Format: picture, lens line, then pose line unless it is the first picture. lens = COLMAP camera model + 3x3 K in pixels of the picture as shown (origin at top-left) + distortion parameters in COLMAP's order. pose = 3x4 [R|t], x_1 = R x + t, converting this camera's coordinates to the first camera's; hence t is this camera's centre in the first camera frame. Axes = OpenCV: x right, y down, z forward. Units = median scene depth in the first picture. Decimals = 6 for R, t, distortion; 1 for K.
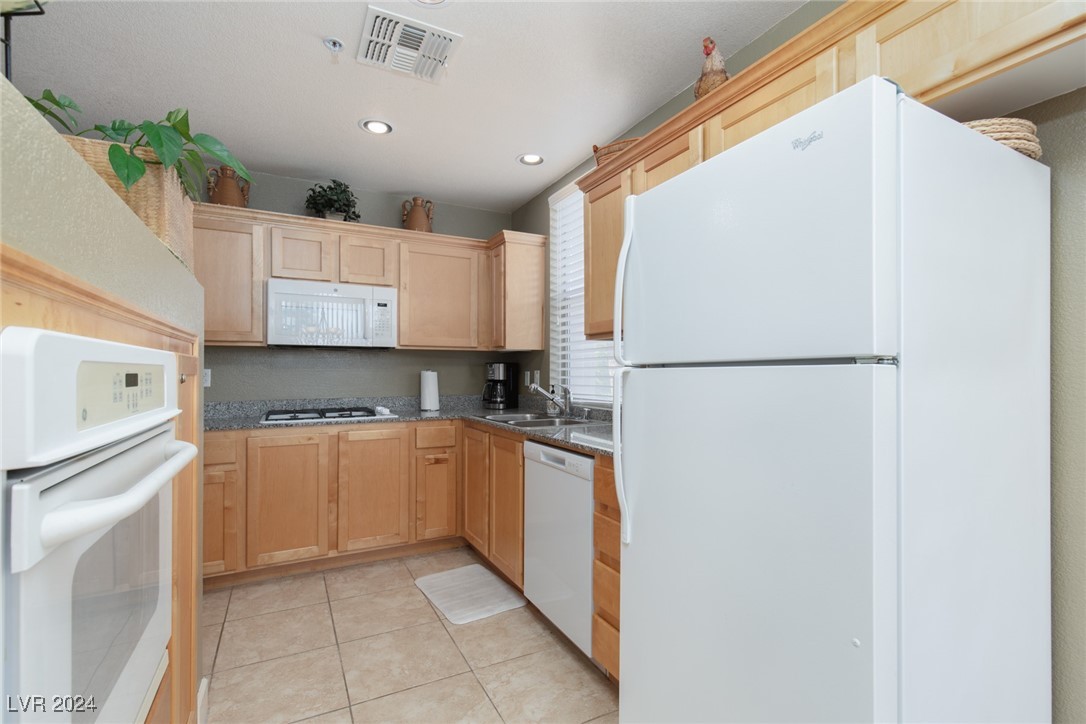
lens RADIAL K [[497.9, 0, 551.1], [0, 497.9, 369.4], [0, 0, 1]] dist [0.007295, -0.001079]
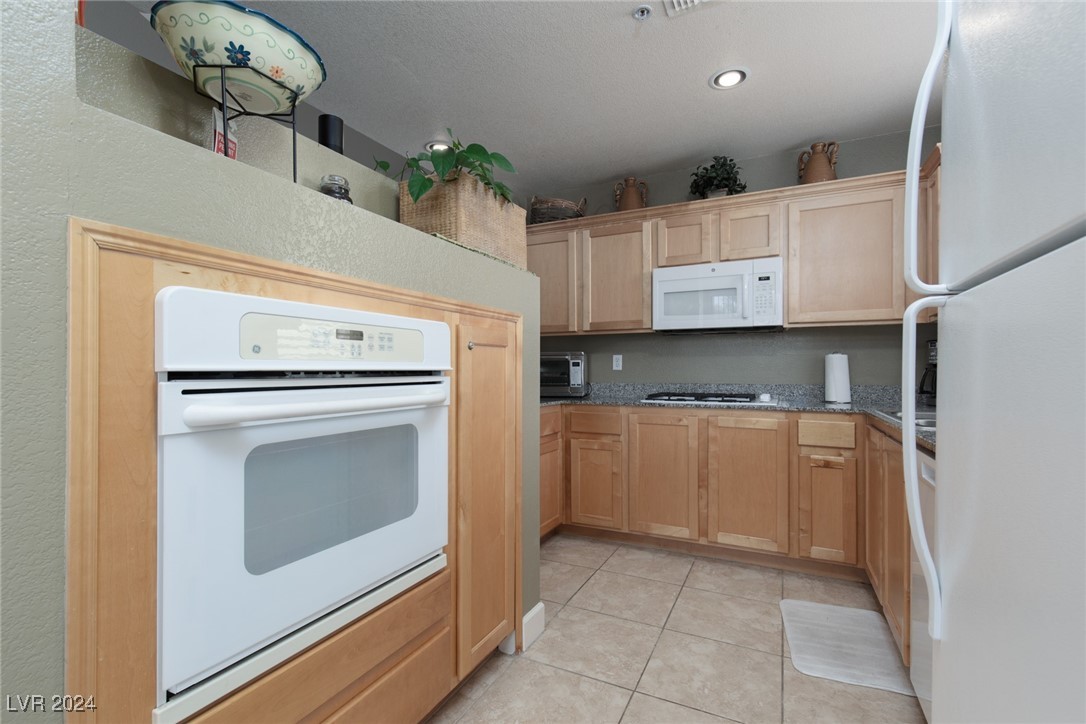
lens RADIAL K [[497.9, 0, 543.7], [0, 497.9, 367.5], [0, 0, 1]] dist [0.007295, -0.001079]
pose [[0.585157, -0.002570, -0.810916, 0.165861], [0.002075, 0.999996, -0.001672, 0.032268], [0.810917, -0.000704, 0.585160, 0.179578]]
